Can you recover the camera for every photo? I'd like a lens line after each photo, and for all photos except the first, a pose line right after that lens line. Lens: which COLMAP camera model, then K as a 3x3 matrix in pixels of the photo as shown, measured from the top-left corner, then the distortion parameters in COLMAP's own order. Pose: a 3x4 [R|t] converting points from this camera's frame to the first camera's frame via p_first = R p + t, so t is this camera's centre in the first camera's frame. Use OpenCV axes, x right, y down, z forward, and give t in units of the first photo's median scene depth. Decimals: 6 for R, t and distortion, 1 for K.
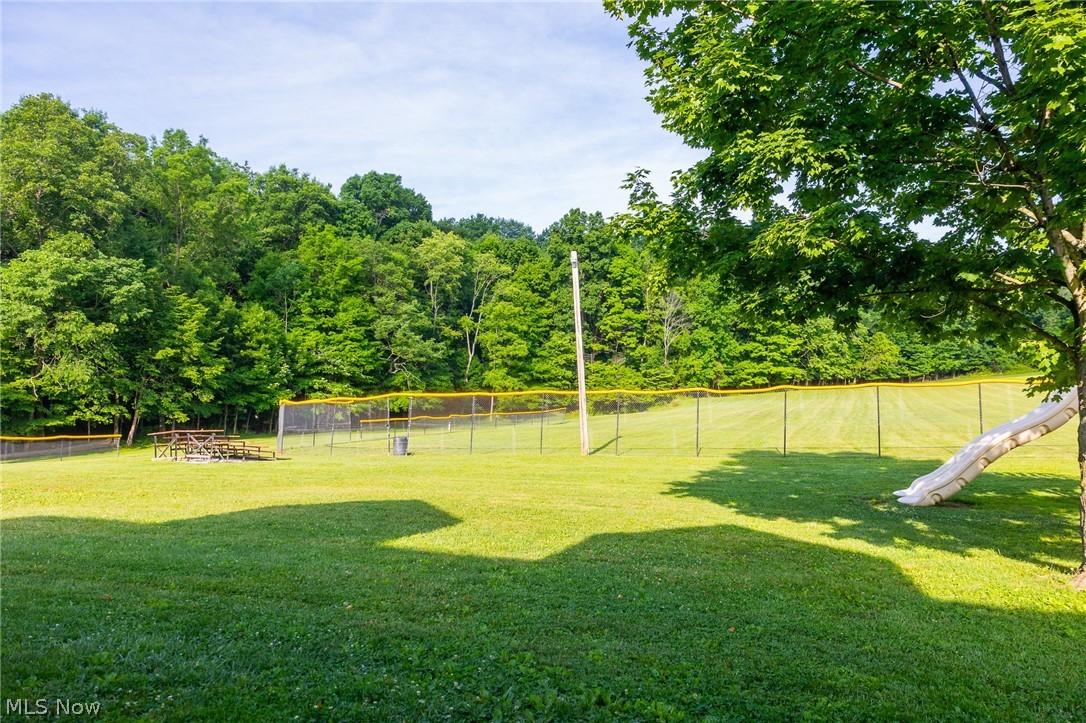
lens RADIAL K [[741.7, 0, 541.7], [0, 741.7, 359.1], [0, 0, 1]] dist [0.022160, -0.006565]
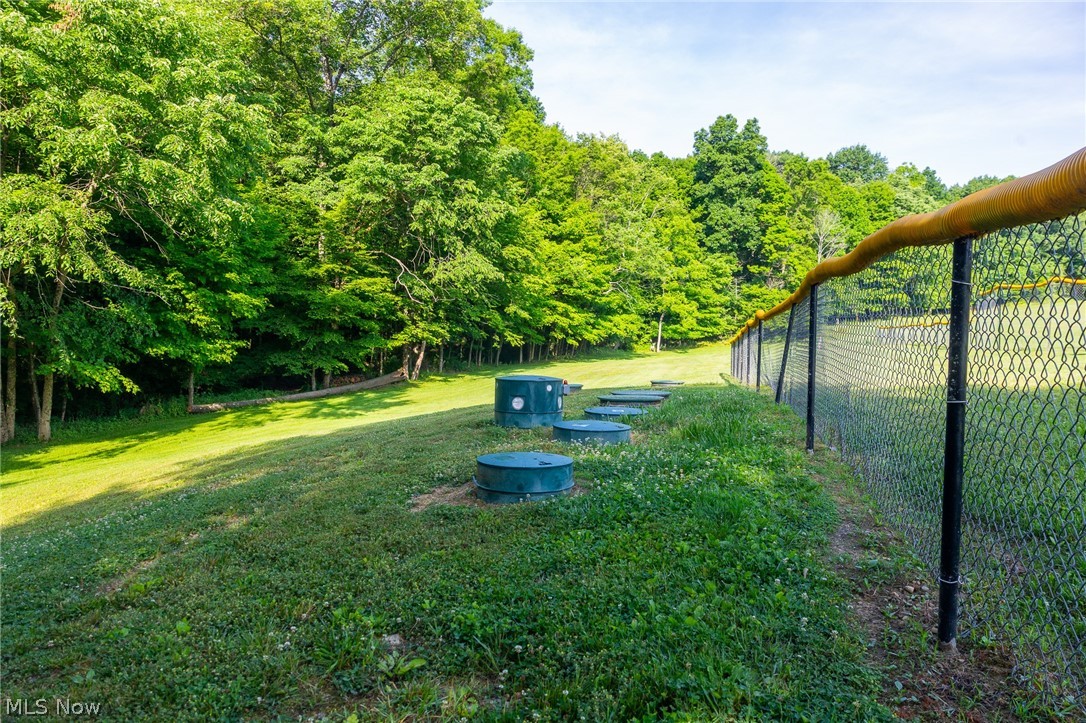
lens RADIAL K [[741.7, 0, 538.1], [0, 741.7, 360.7], [0, 0, 1]] dist [0.022160, -0.006565]
pose [[0.982672, -0.026378, 0.183465, -0.566020], [0.014457, 0.997714, 0.066019, 0.049442], [-0.184787, -0.062222, 0.980807, 0.242916]]
